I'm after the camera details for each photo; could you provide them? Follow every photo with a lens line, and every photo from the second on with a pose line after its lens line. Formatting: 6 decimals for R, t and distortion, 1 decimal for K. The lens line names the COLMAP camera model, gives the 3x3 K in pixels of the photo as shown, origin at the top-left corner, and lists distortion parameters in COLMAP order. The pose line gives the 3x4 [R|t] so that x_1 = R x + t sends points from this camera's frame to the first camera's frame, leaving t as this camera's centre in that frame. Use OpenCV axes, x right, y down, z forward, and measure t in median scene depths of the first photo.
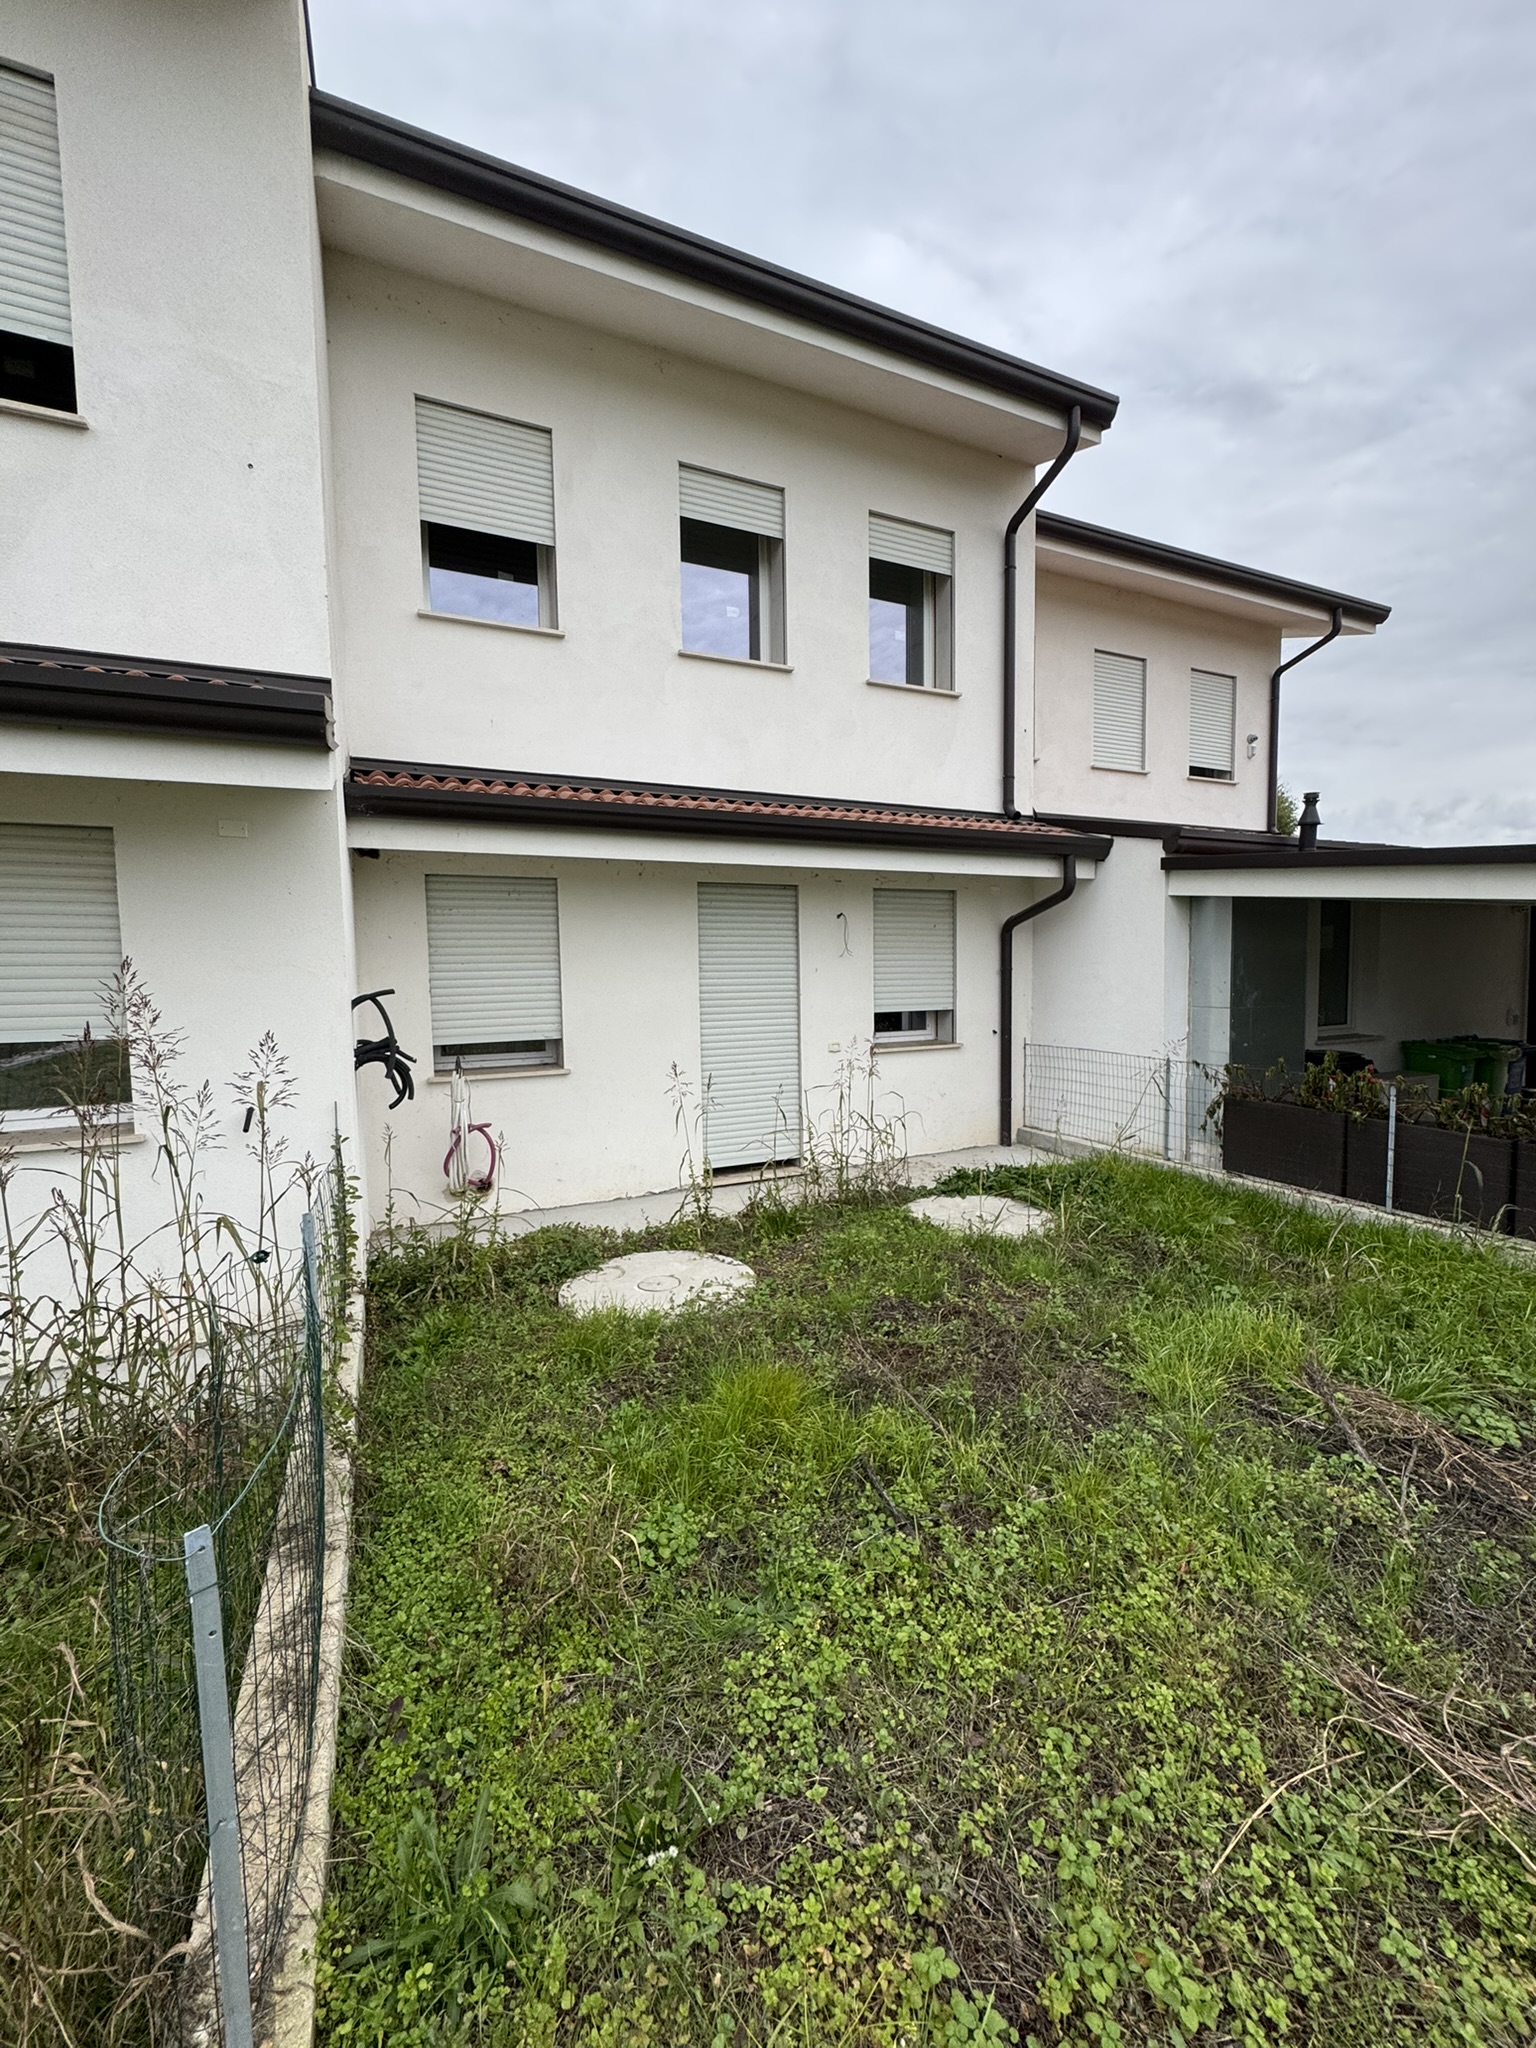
lens RADIAL K [[811.6, 0, 769.4], [0, 811.6, 1014.9], [0, 0, 1]] dist [0.000110, -0.000236]
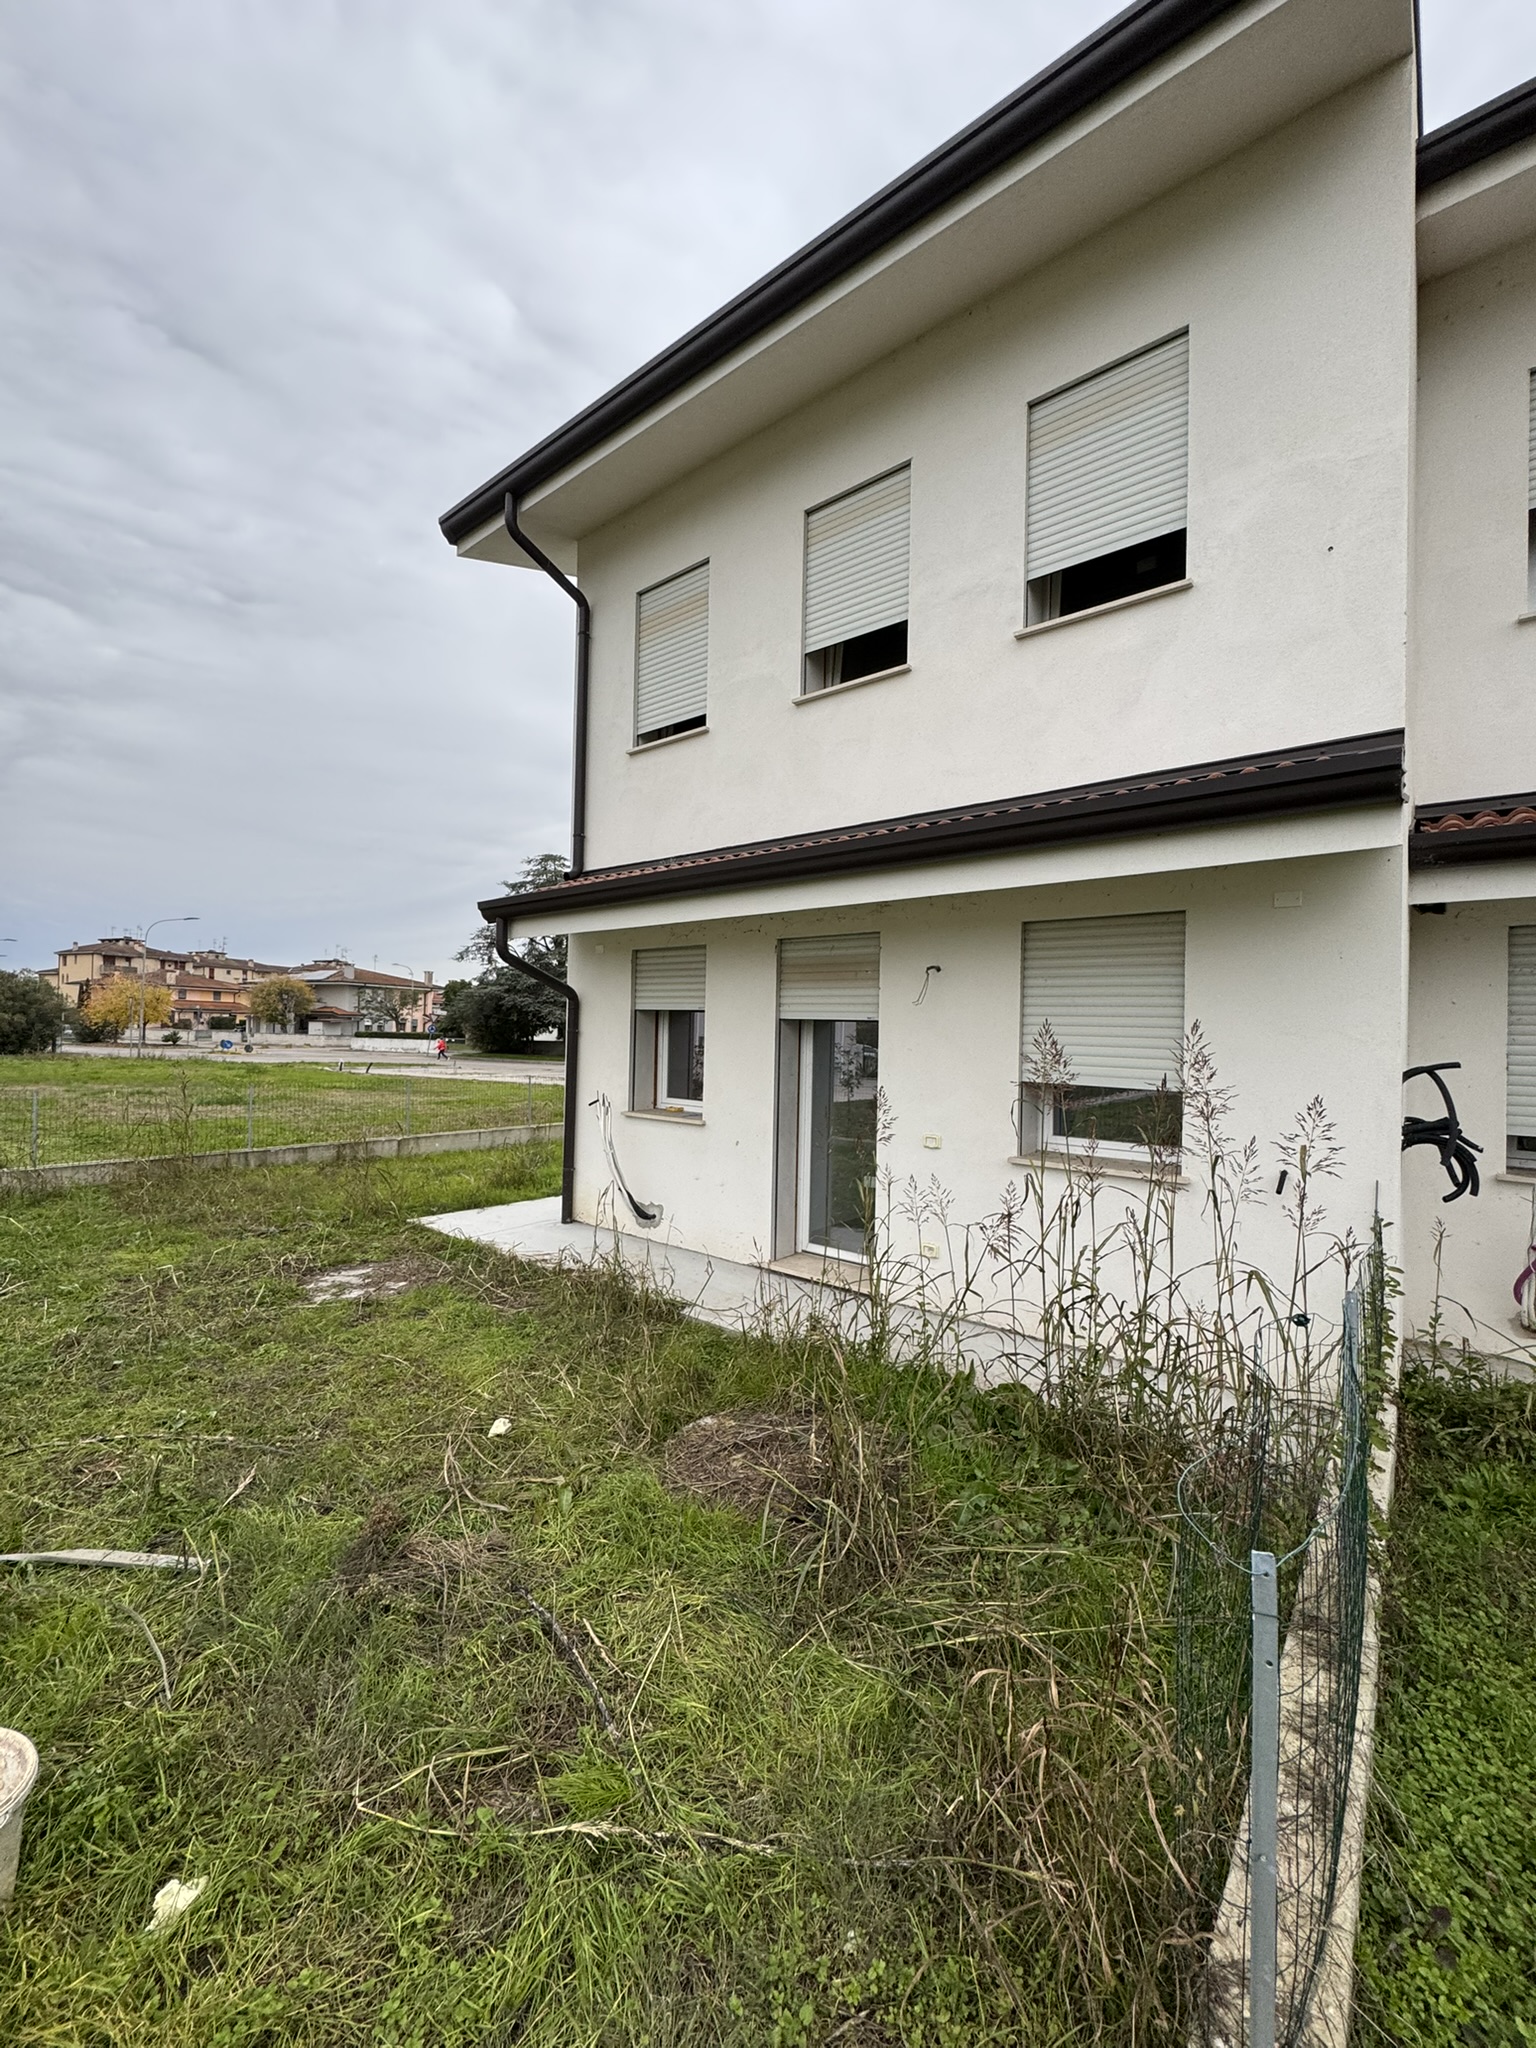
lens RADIAL K [[811.6, 0, 769.1], [0, 811.6, 1022.6], [0, 0, 1]] dist [0.000110, -0.000236]
pose [[0.442683, 0.012974, -0.896584, -0.021500], [-0.081416, 0.996347, -0.025780, 0.010011], [0.892975, 0.084408, 0.442122, -0.044853]]
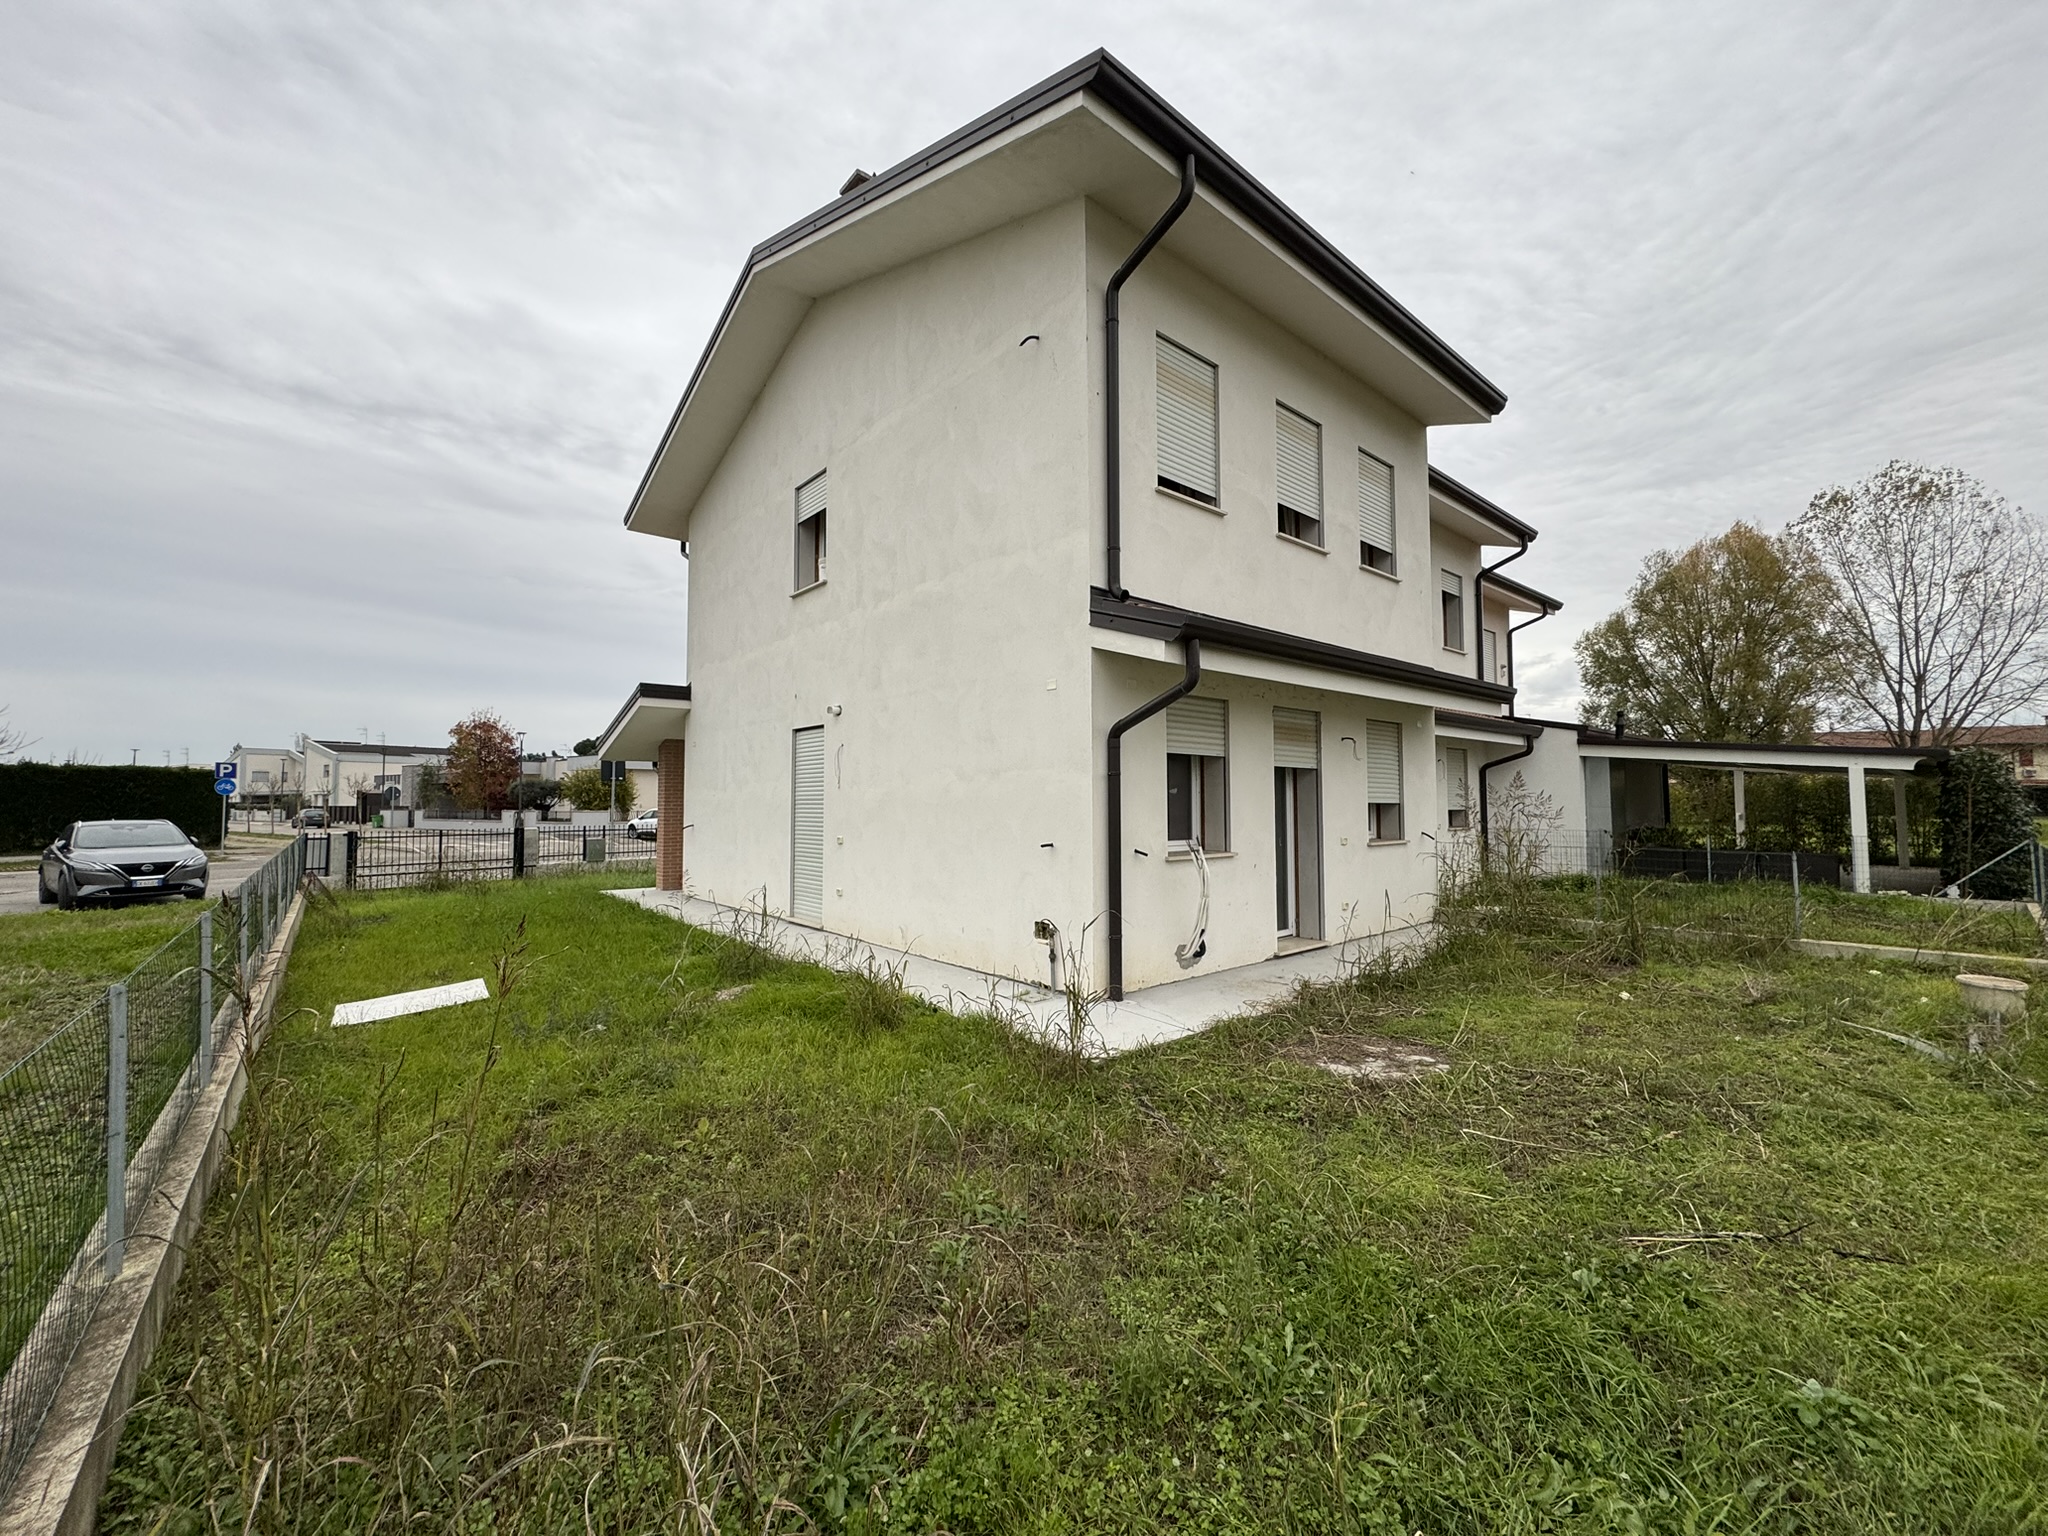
lens RADIAL K [[811.6, 0, 1032.7], [0, 811.6, 782.1], [0, 0, 1]] dist [0.000110, -0.000236]
pose [[0.968213, 0.000385, 0.250126, -2.412894], [0.022134, 0.995944, -0.087211, 0.158141], [-0.249145, 0.089975, 0.964278, -1.106956]]
